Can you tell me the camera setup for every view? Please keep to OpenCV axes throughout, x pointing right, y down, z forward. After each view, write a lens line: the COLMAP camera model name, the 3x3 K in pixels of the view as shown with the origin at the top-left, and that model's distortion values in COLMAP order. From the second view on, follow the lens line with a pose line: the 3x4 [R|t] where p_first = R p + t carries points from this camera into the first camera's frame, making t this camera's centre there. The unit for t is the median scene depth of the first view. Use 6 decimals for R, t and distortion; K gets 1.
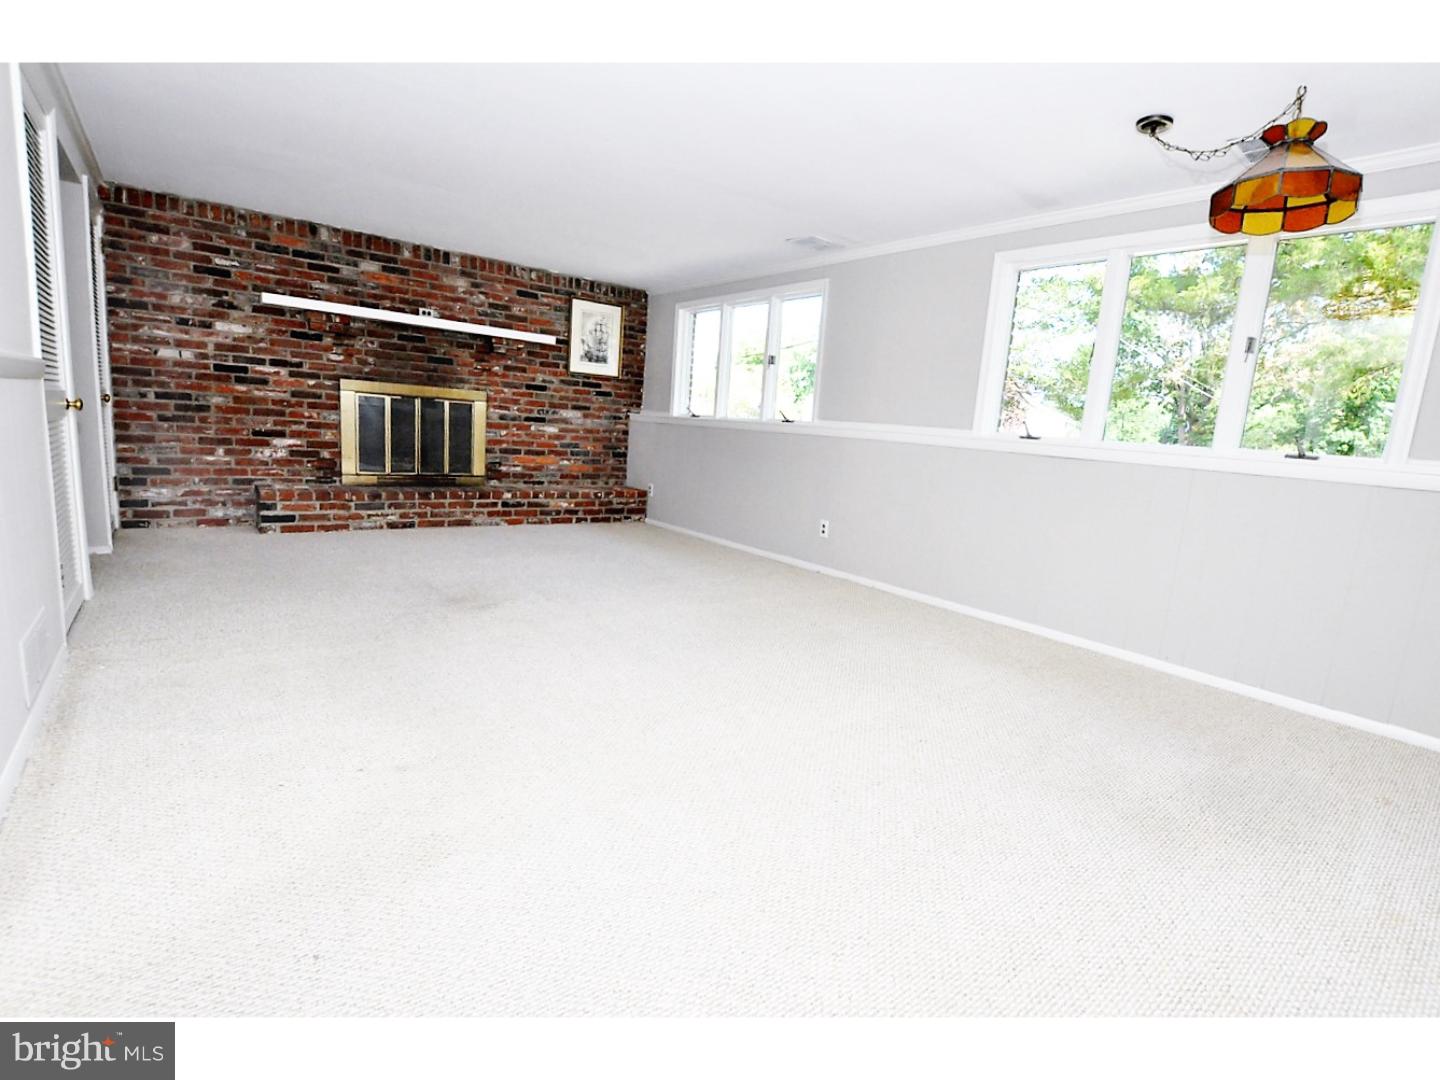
lens RADIAL K [[640.6, 0, 725.1], [0, 640.6, 536.2], [0, 0, 1]] dist [-0.024494, 0.001410]
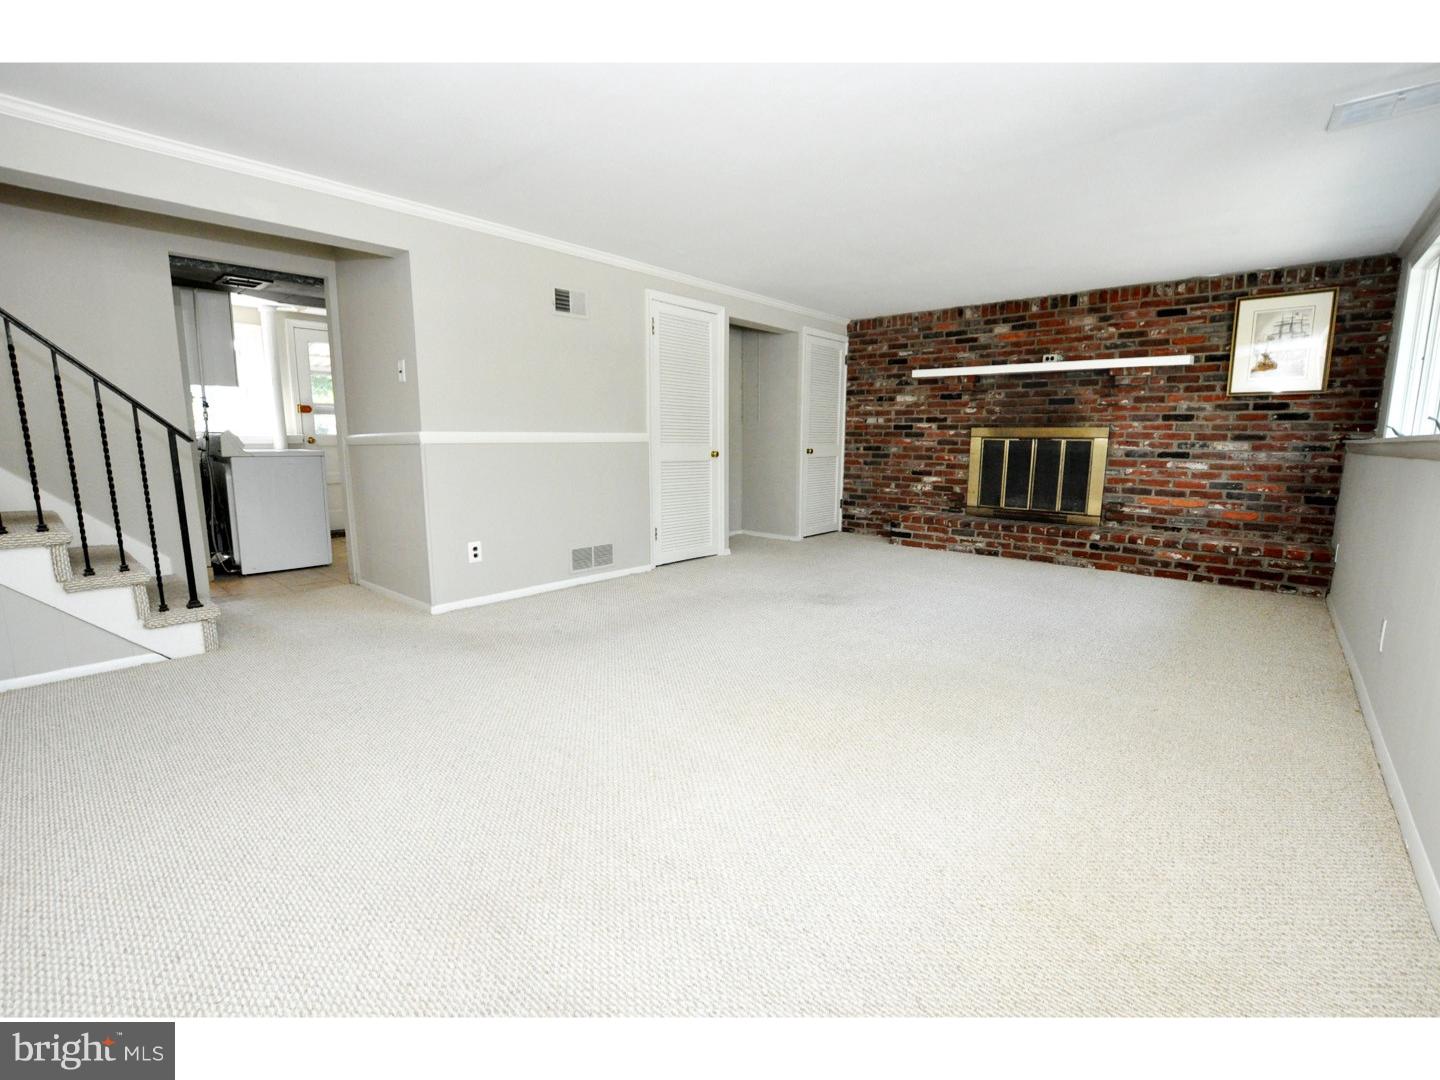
lens RADIAL K [[640.6, 0, 725.1], [0, 640.6, 536.2], [0, 0, 1]] dist [-0.024494, 0.001410]
pose [[0.205628, 0.077140, -0.975585, 0.464574], [-0.156745, 0.986615, 0.044974, -0.022536], [0.965996, 0.143670, 0.214967, 0.289782]]
